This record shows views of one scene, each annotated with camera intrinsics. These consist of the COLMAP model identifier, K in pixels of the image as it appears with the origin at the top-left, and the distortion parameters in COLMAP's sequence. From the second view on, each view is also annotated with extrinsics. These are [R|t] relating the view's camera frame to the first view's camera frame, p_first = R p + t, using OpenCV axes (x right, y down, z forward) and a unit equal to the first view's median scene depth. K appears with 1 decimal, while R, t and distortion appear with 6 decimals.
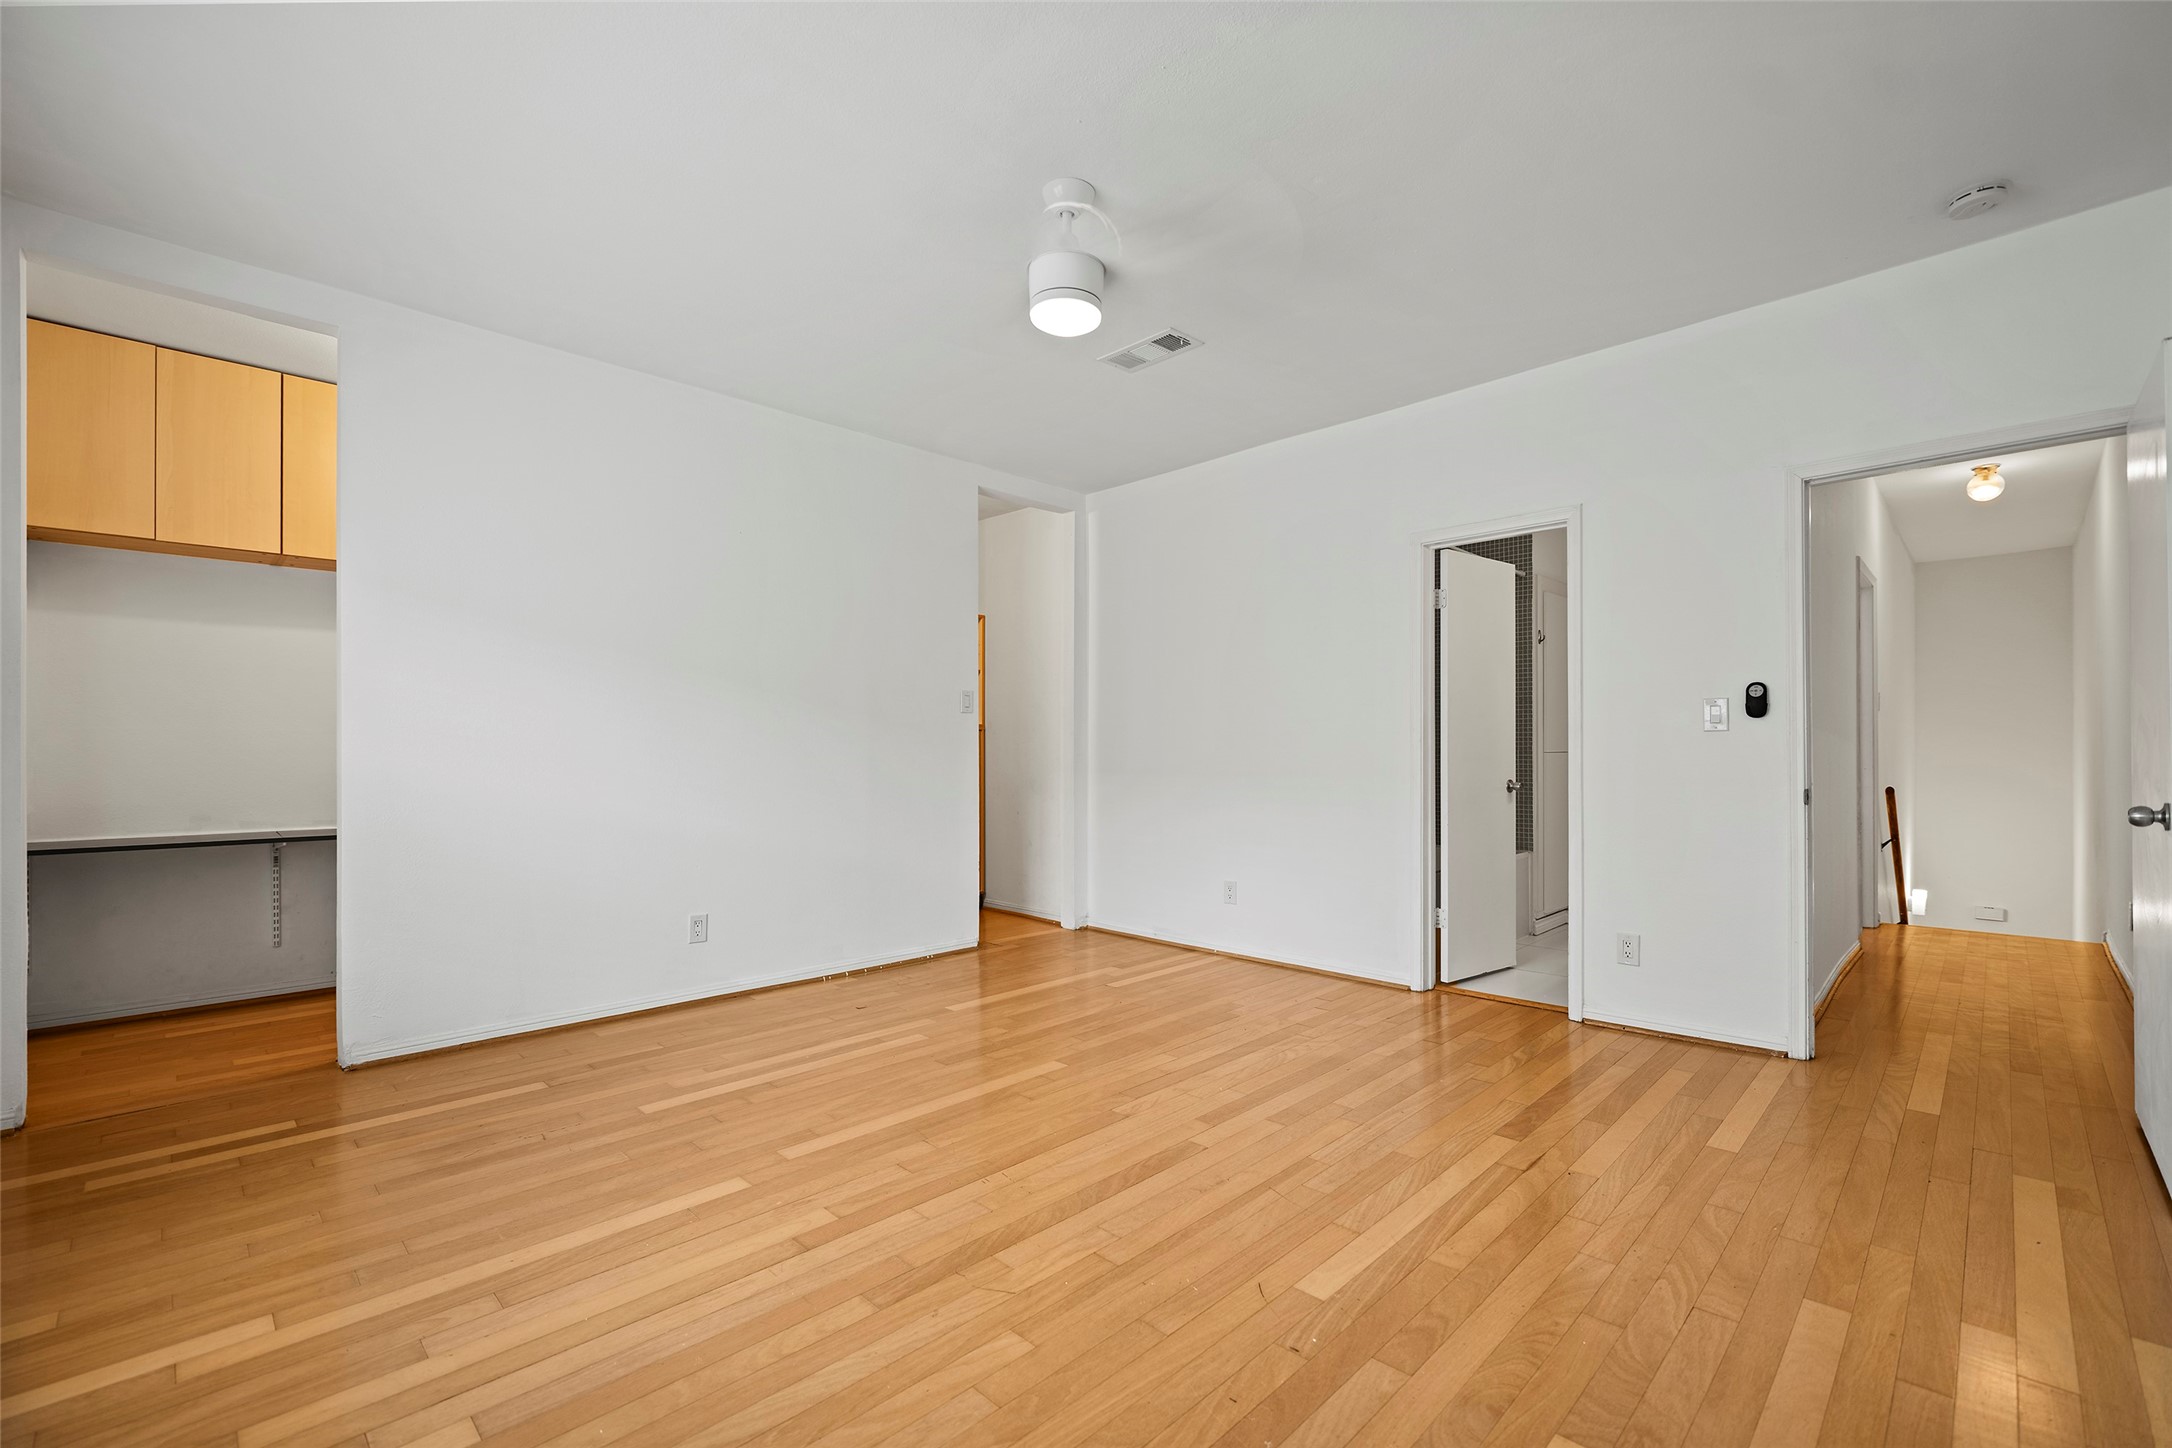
lens RADIAL K [[927.6, 0, 1098.7], [0, 927.6, 708.4], [0, 0, 1]] dist [-0.001905, -0.000301]
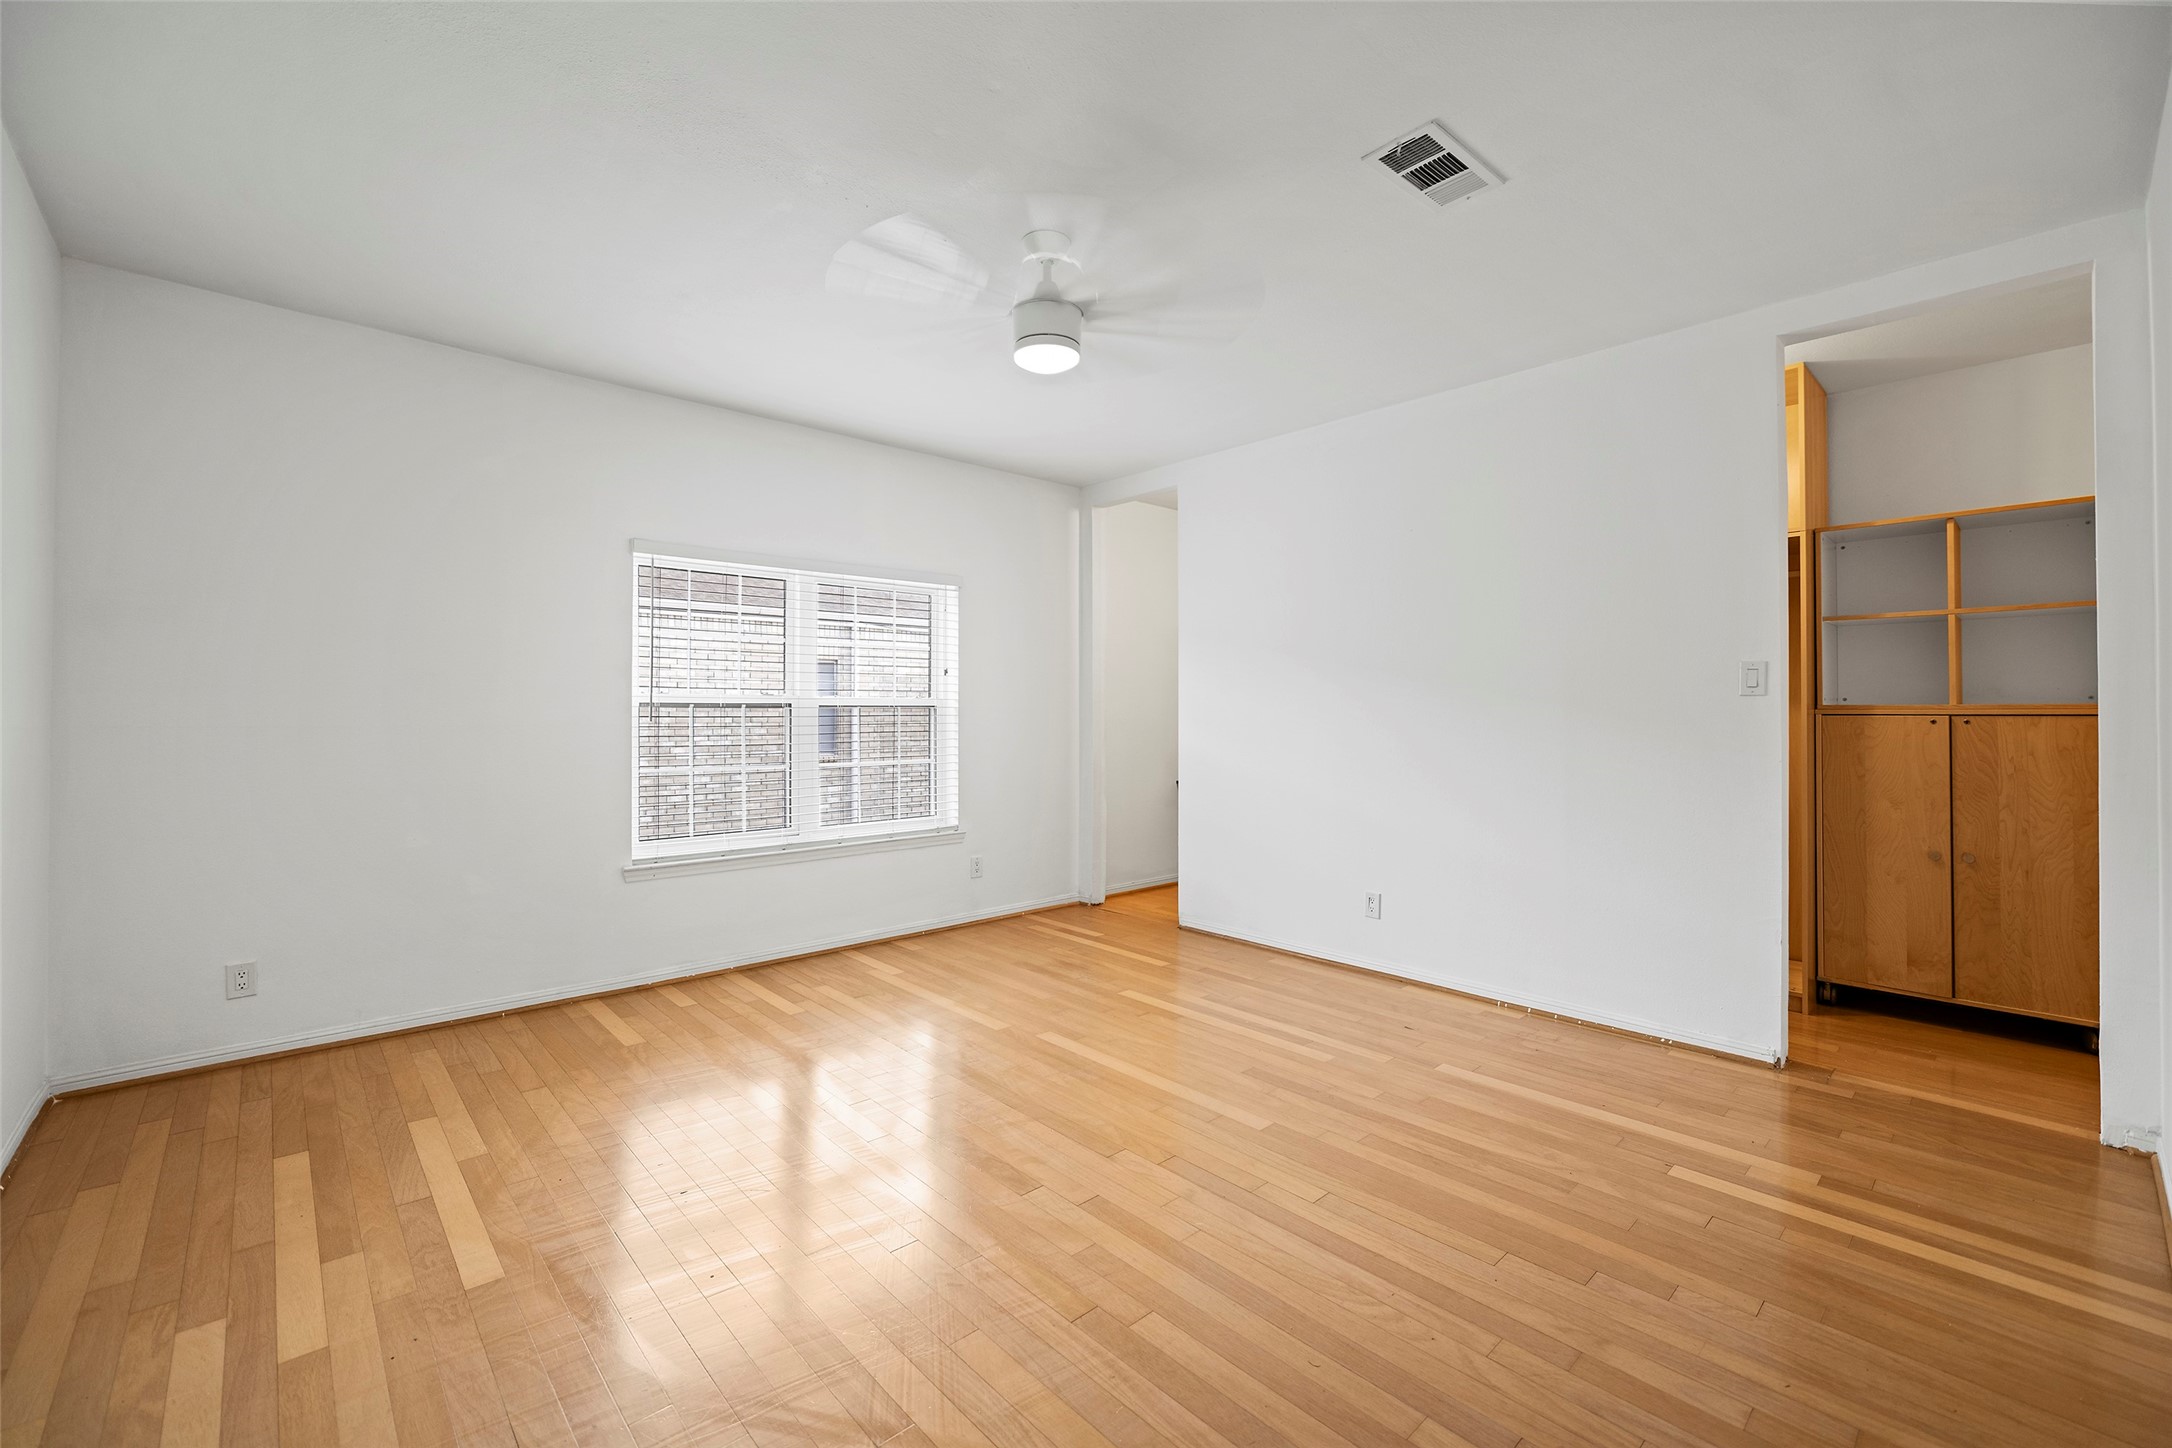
lens RADIAL K [[875.8, 0, 1091.8], [0, 875.8, 724.4], [0, 0, 1]] dist [-0.006574, -0.000349]
pose [[-0.038730, 0.017014, -0.999105, 0.807332], [0.041611, 0.999015, 0.015400, -0.019046], [0.998383, -0.040978, -0.039400, 0.902293]]
